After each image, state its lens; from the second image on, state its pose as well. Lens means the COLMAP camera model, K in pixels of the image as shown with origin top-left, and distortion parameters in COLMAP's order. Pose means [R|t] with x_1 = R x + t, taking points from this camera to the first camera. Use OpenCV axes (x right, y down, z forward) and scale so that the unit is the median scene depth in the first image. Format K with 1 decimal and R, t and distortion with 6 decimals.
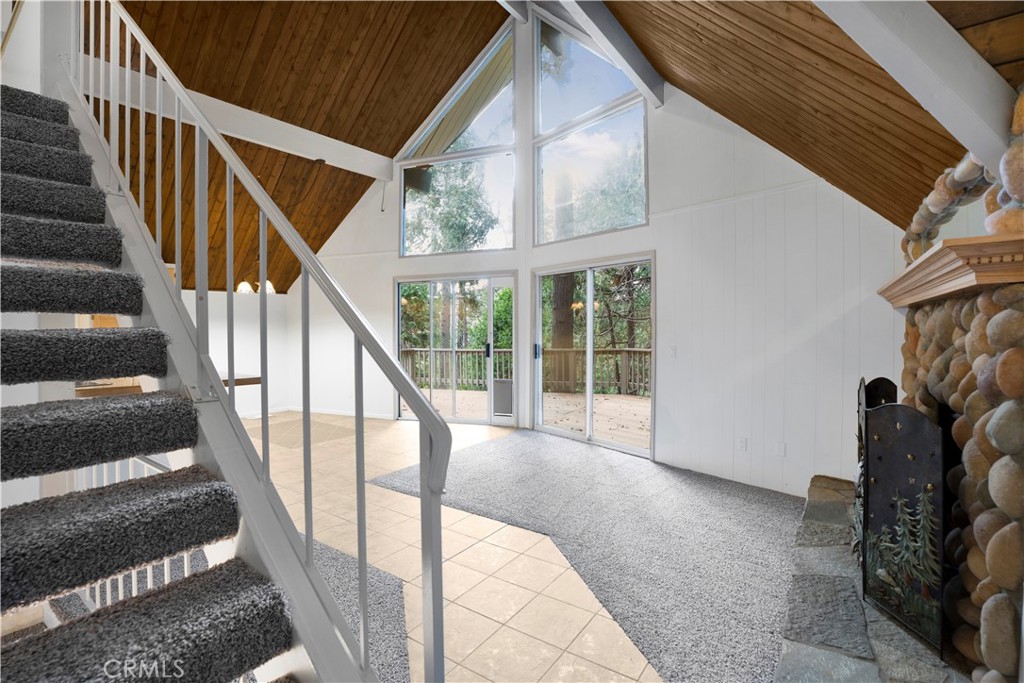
lens RADIAL K [[475.6, 0, 500.6], [0, 475.6, 336.4], [0, 0, 1]] dist [-0.057463, 0.017070]
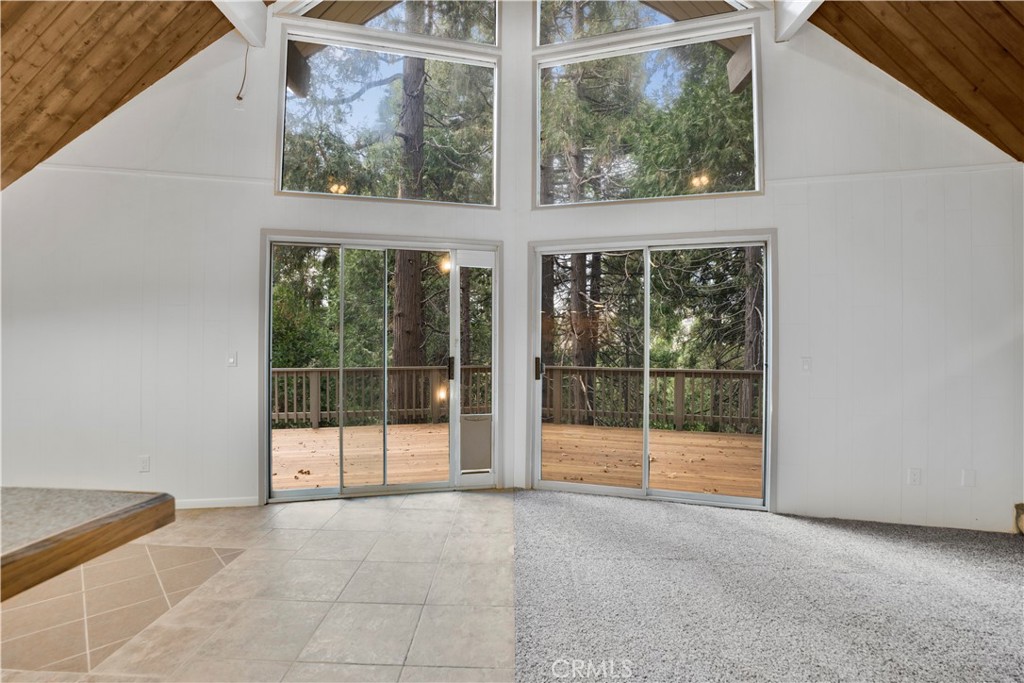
lens RADIAL K [[471.9, 0, 505.1], [0, 471.9, 348.1], [0, 0, 1]] dist [-0.064384, 0.015643]
pose [[0.820841, 0.011804, 0.571035, -0.319471], [-0.002854, 0.999859, -0.016566, 0.013744], [-0.571150, 0.011968, 0.820758, 0.473667]]
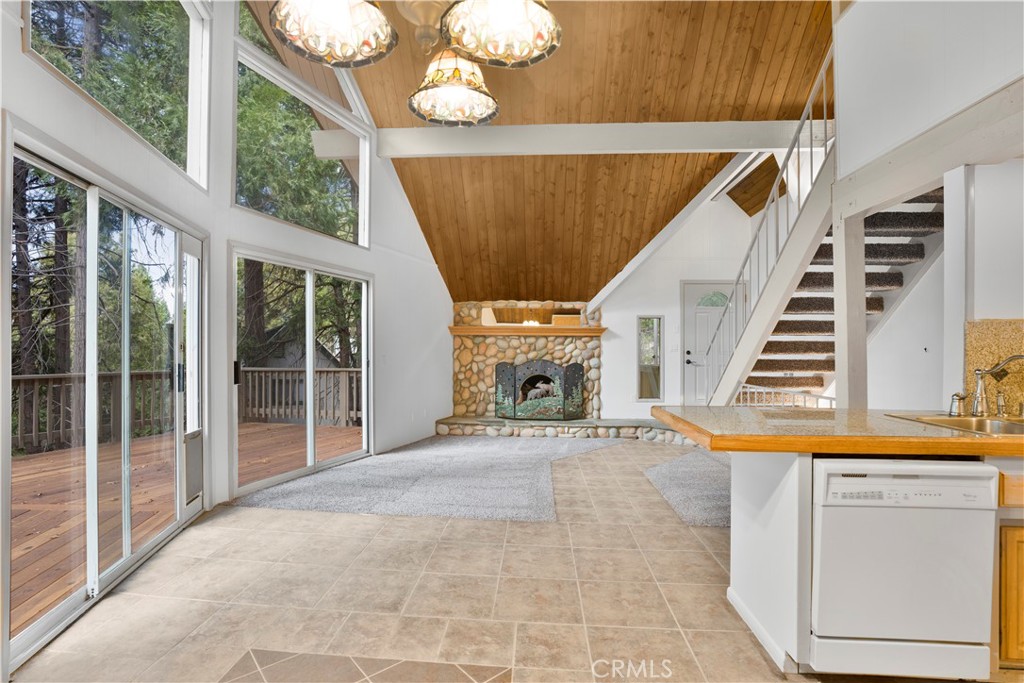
lens RADIAL K [[476.5, 0, 498.3], [0, 476.5, 346.8], [0, 0, 1]] dist [-0.059631, 0.018117]
pose [[-0.522655, 0.009205, 0.852494, -0.612107], [0.012242, 0.999920, -0.003292, 0.003432], [-0.852456, 0.008716, -0.522726, 0.986487]]
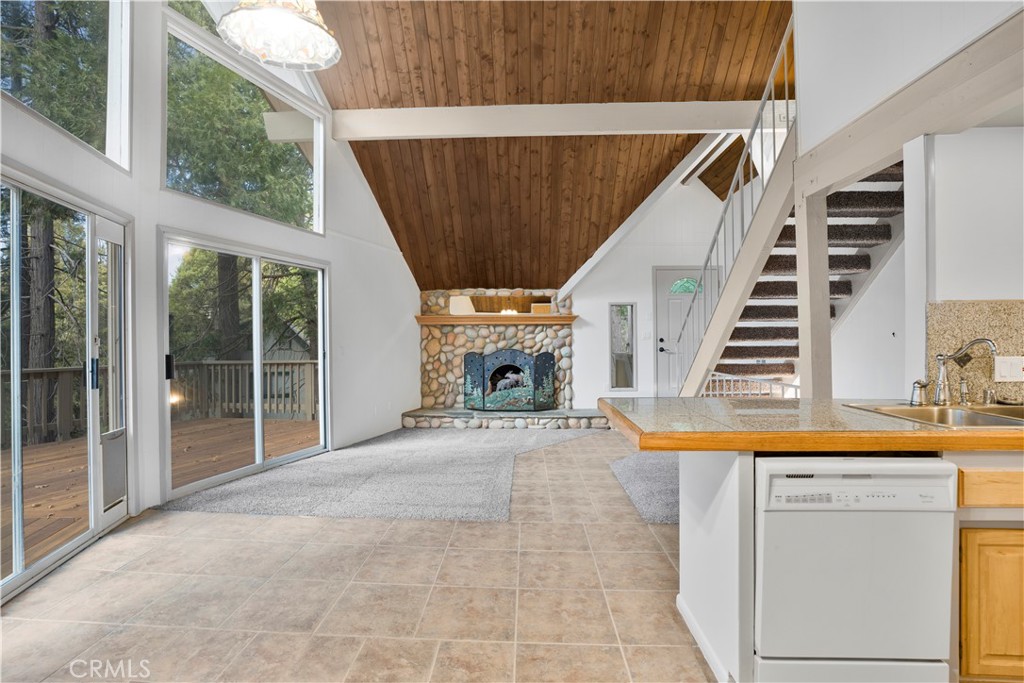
lens RADIAL K [[475.6, 0, 500.6], [0, 475.6, 336.4], [0, 0, 1]] dist [-0.057463, 0.017070]
pose [[-0.546699, 0.015208, 0.837191, -0.607976], [0.023450, 0.999721, -0.002847, 0.004850], [-0.837000, 0.018076, -0.546903, 0.930136]]
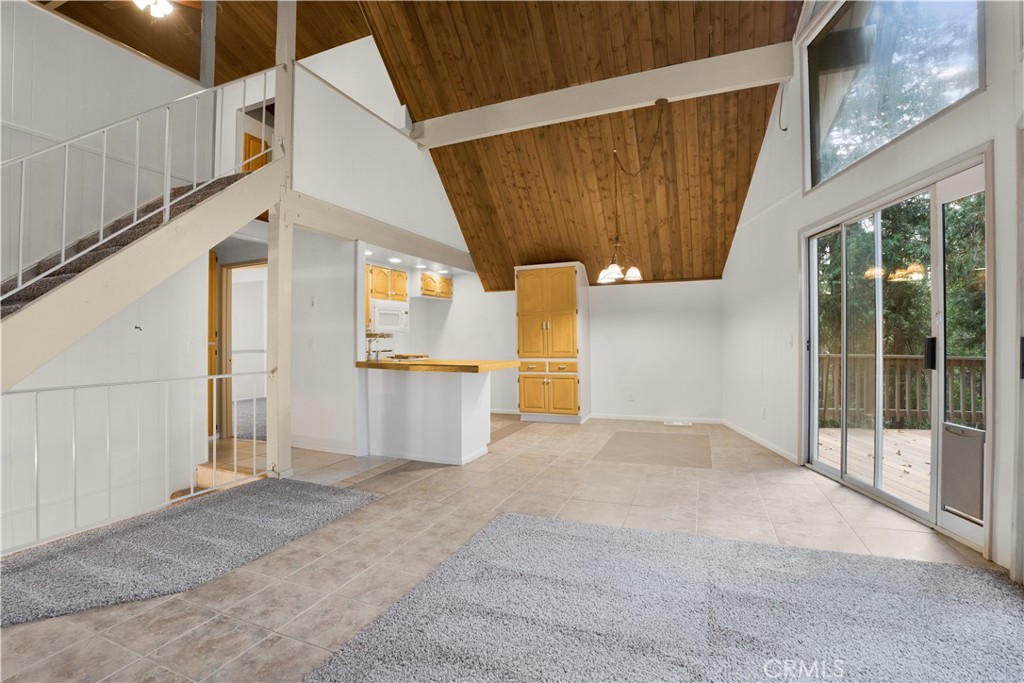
lens RADIAL K [[475.6, 0, 500.6], [0, 475.6, 336.4], [0, 0, 1]] dist [-0.057463, 0.017070]
pose [[0.228616, -0.003561, -0.973510, 0.289642], [-0.011995, 0.999907, -0.006475, 0.021486], [0.973443, 0.013157, 0.228552, 0.535742]]
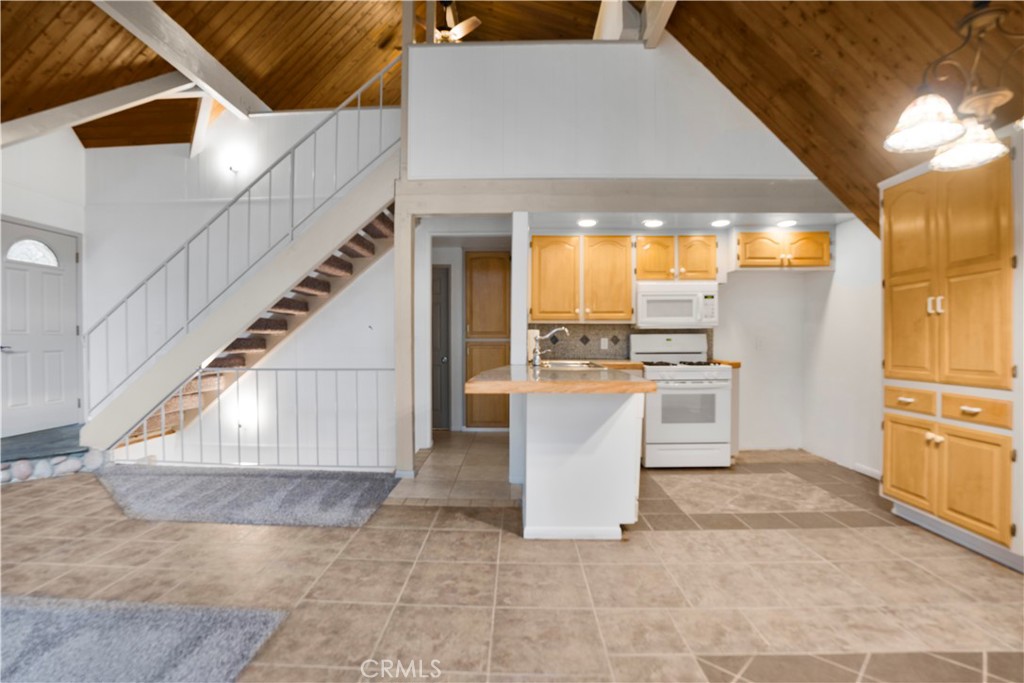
lens RADIAL K [[487.2, 0, 506.6], [0, 487.2, 346.9], [0, 0, 1]] dist [-0.069125, 0.018638]
pose [[-0.820535, 0.016171, -0.571367, -0.129107], [-0.004869, 0.999366, 0.035278, 0.014743], [0.571575, 0.031729, -0.819936, 0.985303]]
